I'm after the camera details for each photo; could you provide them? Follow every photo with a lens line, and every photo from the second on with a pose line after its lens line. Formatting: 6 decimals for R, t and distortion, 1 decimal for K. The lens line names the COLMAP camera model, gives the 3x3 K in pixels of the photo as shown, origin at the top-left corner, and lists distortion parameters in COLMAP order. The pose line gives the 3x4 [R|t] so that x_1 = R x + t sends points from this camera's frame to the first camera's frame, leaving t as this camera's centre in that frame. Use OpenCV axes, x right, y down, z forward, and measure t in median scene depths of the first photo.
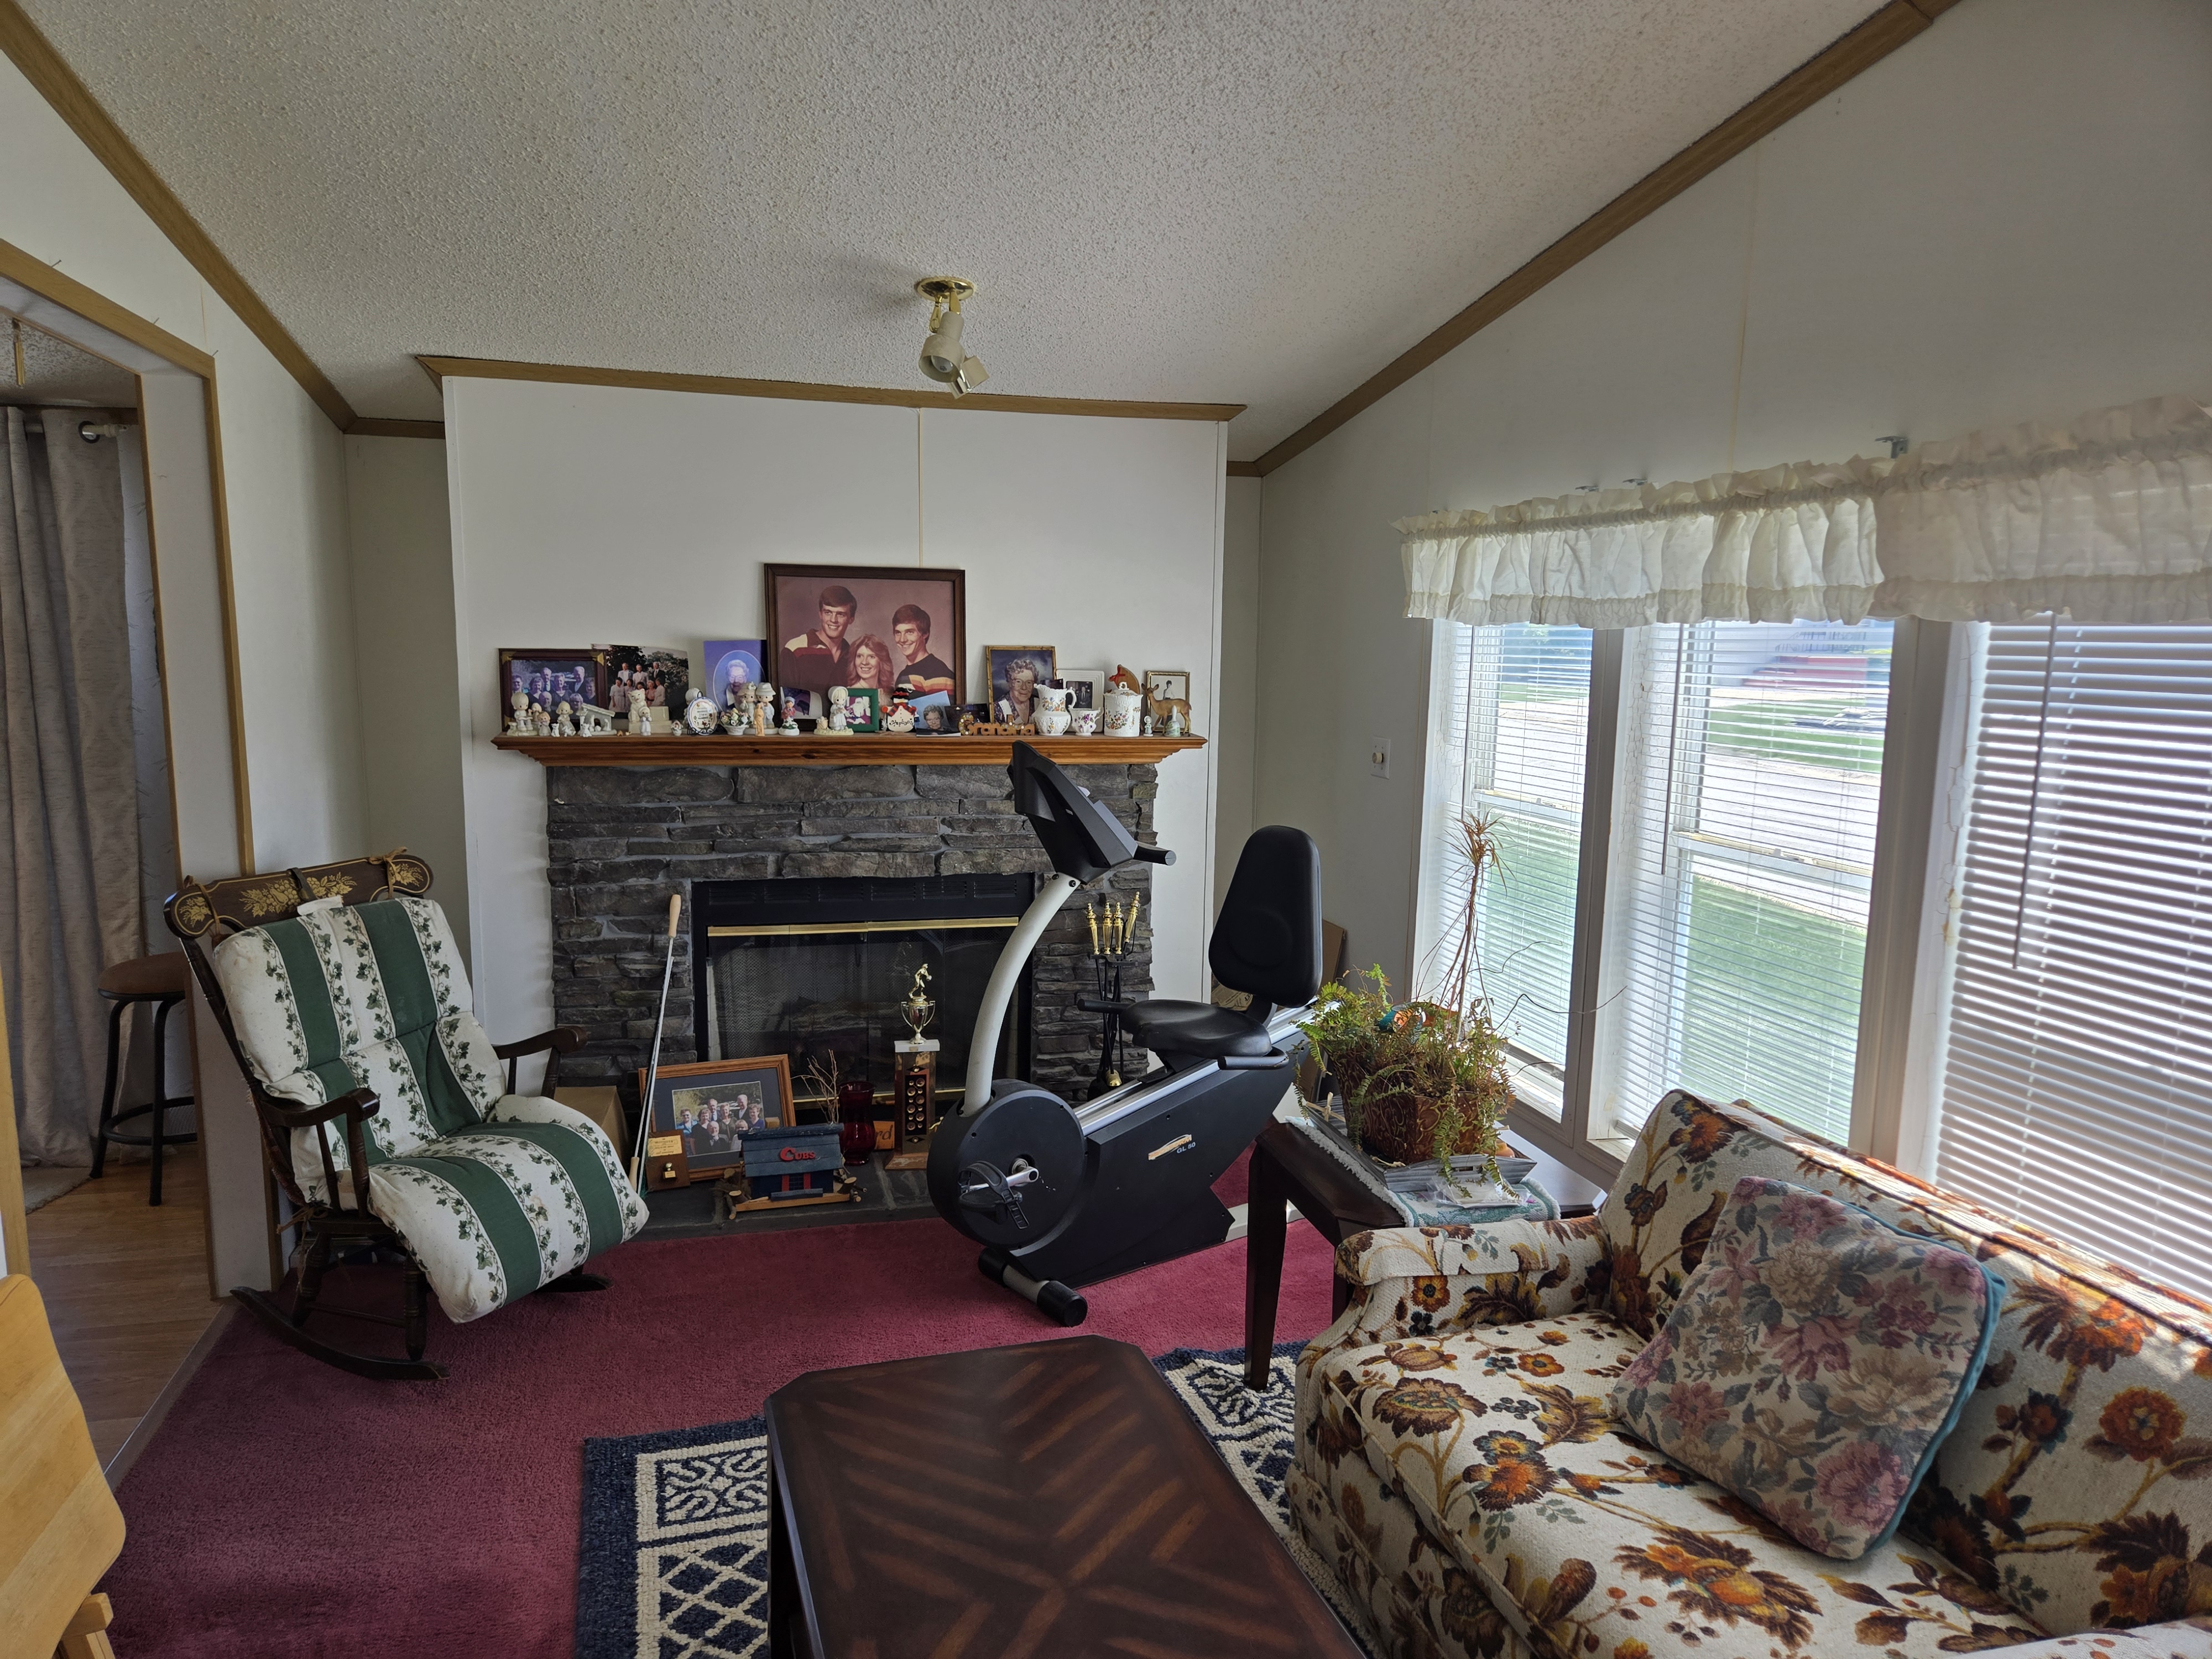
lens RADIAL K [[1500.4, 0, 1103.0], [0, 1500.4, 836.3], [0, 0, 1]] dist [0.070919, -0.066136]
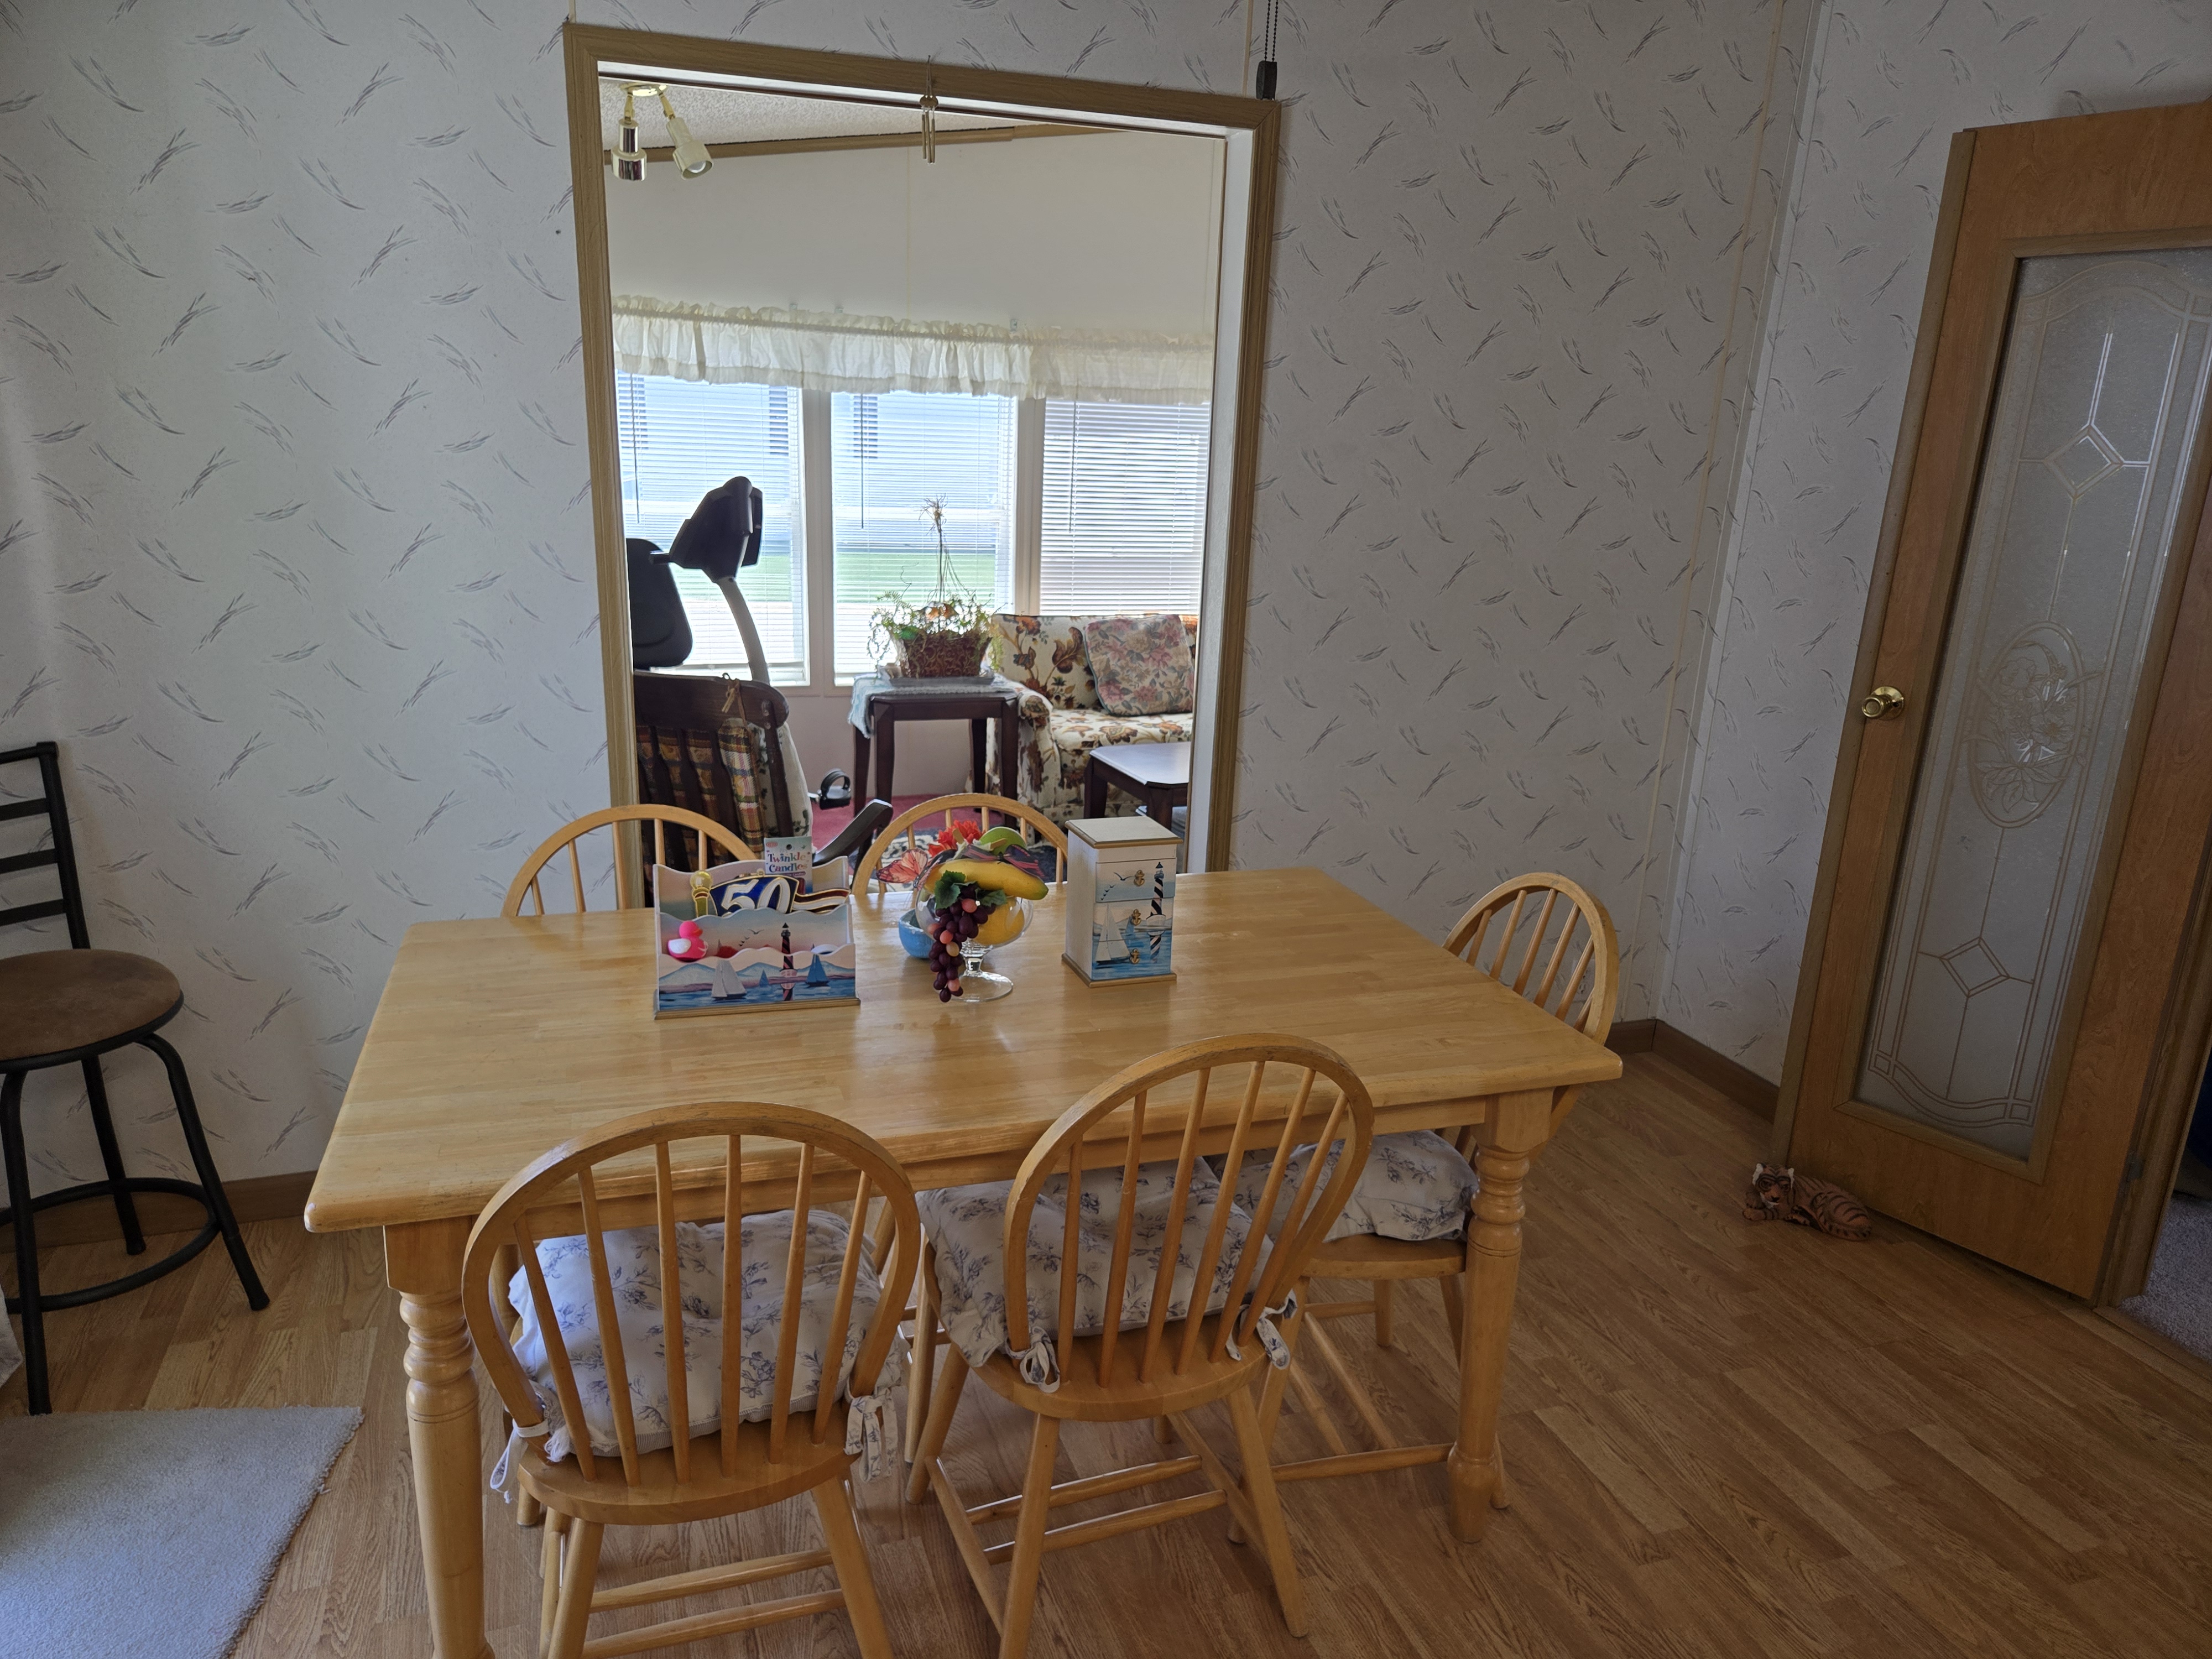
lens RADIAL K [[1500.4, 0, 1103.0], [0, 1500.4, 836.3], [0, 0, 1]] dist [0.070919, -0.066136]
pose [[-0.113117, -0.254237, 0.960504, -1.967121], [0.106826, 0.957993, 0.266153, -0.097013], [-0.987822, 0.132713, -0.081206, 1.141552]]
